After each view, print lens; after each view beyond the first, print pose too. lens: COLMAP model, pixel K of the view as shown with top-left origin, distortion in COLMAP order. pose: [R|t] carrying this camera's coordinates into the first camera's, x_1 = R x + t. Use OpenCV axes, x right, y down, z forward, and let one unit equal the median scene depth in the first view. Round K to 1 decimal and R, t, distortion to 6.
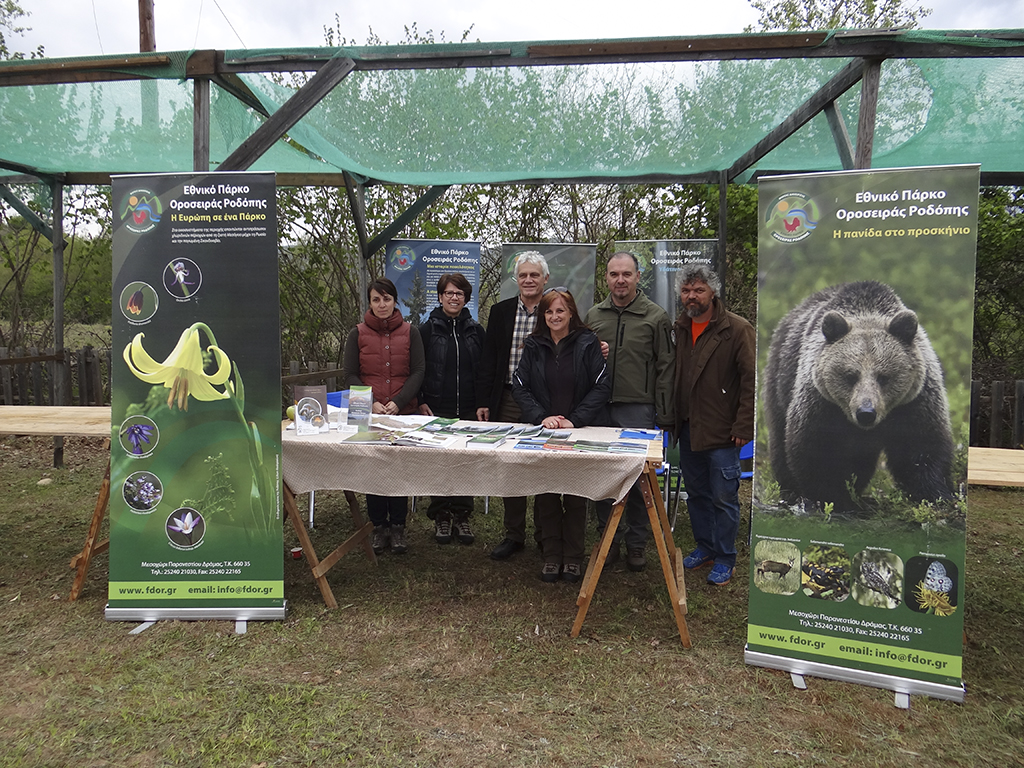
lens RADIAL K [[783.8, 0, 505.2], [0, 783.8, 387.0], [0, 0, 1]] dist [-0.024275, -0.020779]
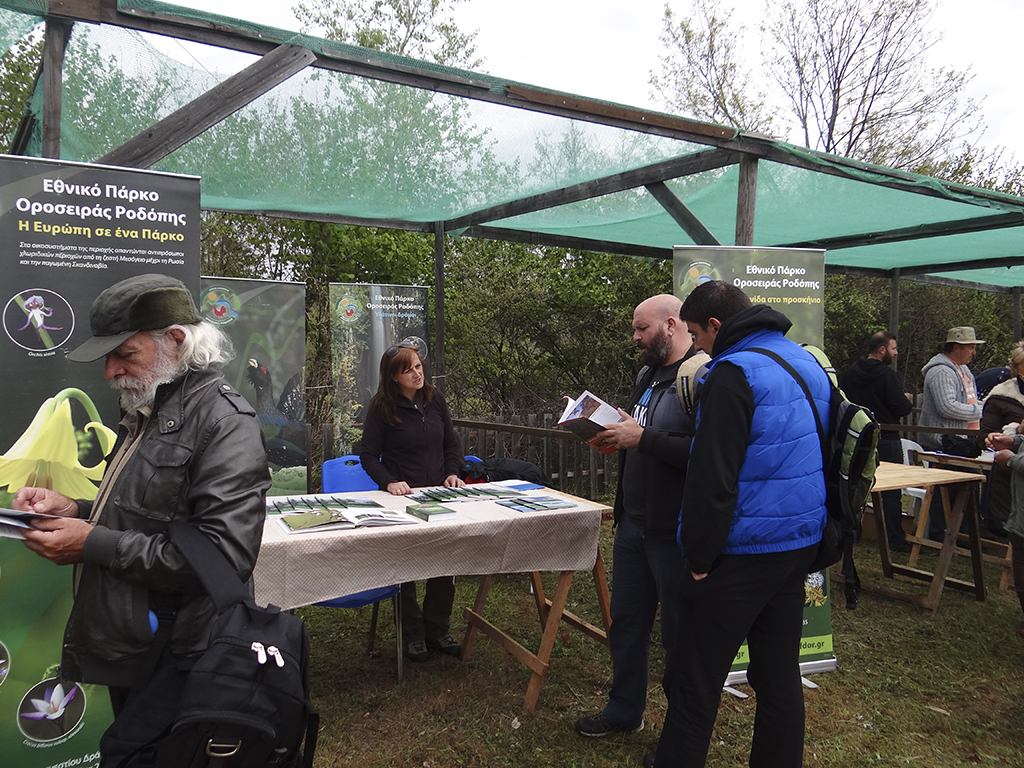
lens RADIAL K [[783.8, 0, 509.3], [0, 783.8, 380.0], [0, 0, 1]] dist [-0.024275, -0.020779]
pose [[0.777380, -0.023245, 0.628602, -0.519417], [0.057687, 0.997740, -0.034444, -0.046207], [-0.626381, 0.063038, 0.776964, 0.266308]]
